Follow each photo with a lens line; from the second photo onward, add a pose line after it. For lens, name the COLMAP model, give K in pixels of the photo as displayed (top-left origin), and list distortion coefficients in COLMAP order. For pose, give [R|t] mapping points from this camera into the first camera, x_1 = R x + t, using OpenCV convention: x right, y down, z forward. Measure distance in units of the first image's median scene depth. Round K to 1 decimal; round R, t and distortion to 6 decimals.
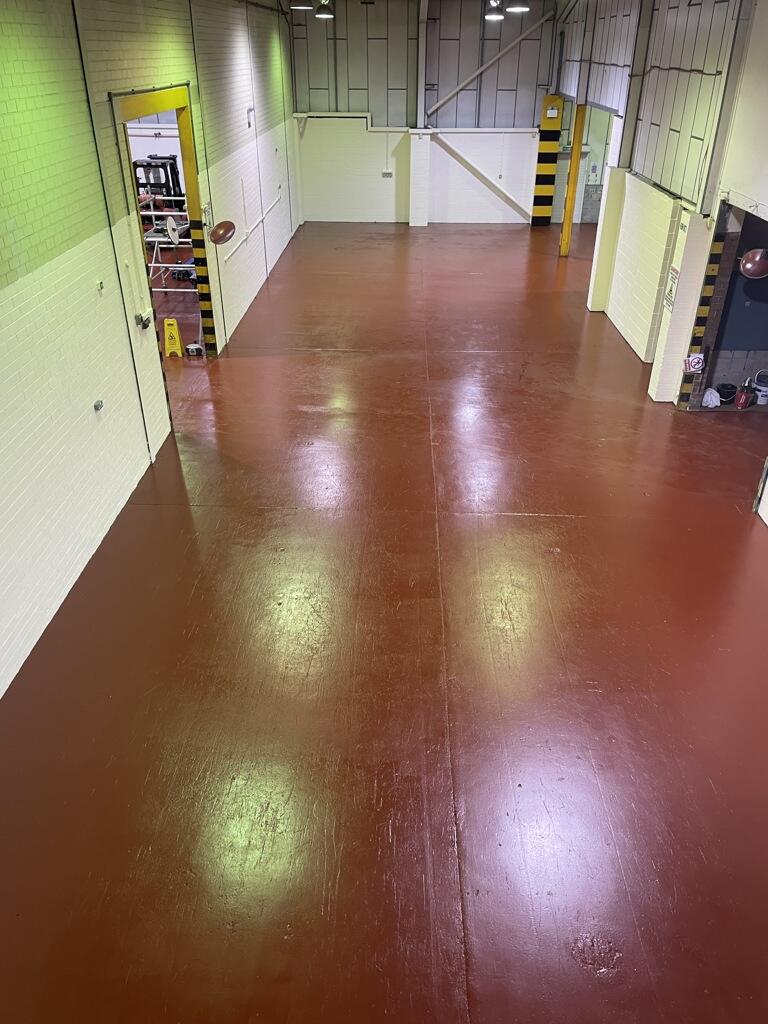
lens RADIAL K [[786.8, 0, 383.0], [0, 786.8, 514.3], [0, 0, 1]] dist [0.038744, -0.028823]
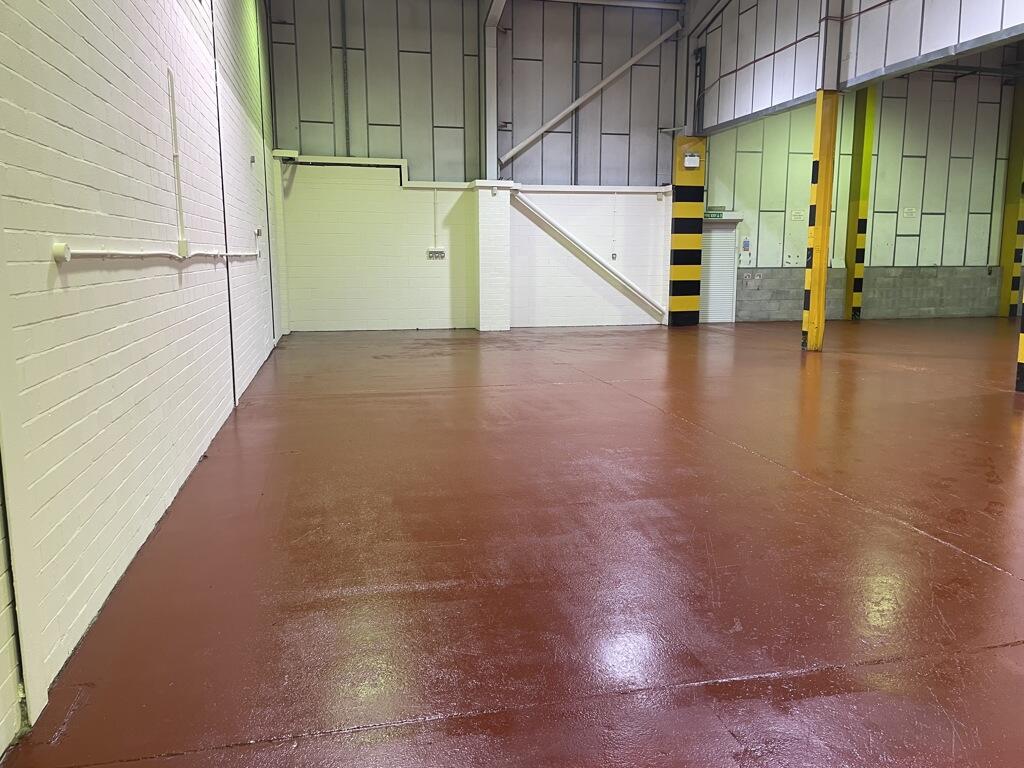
lens RADIAL K [[786.8, 0, 536.3], [0, 786.8, 379.1], [0, 0, 1]] dist [0.038744, -0.028823]
pose [[0.964187, -0.042180, 0.261849, -0.085174], [0.135163, 0.927595, -0.348279, -0.125797], [-0.228199, 0.371198, 0.900076, 0.494680]]
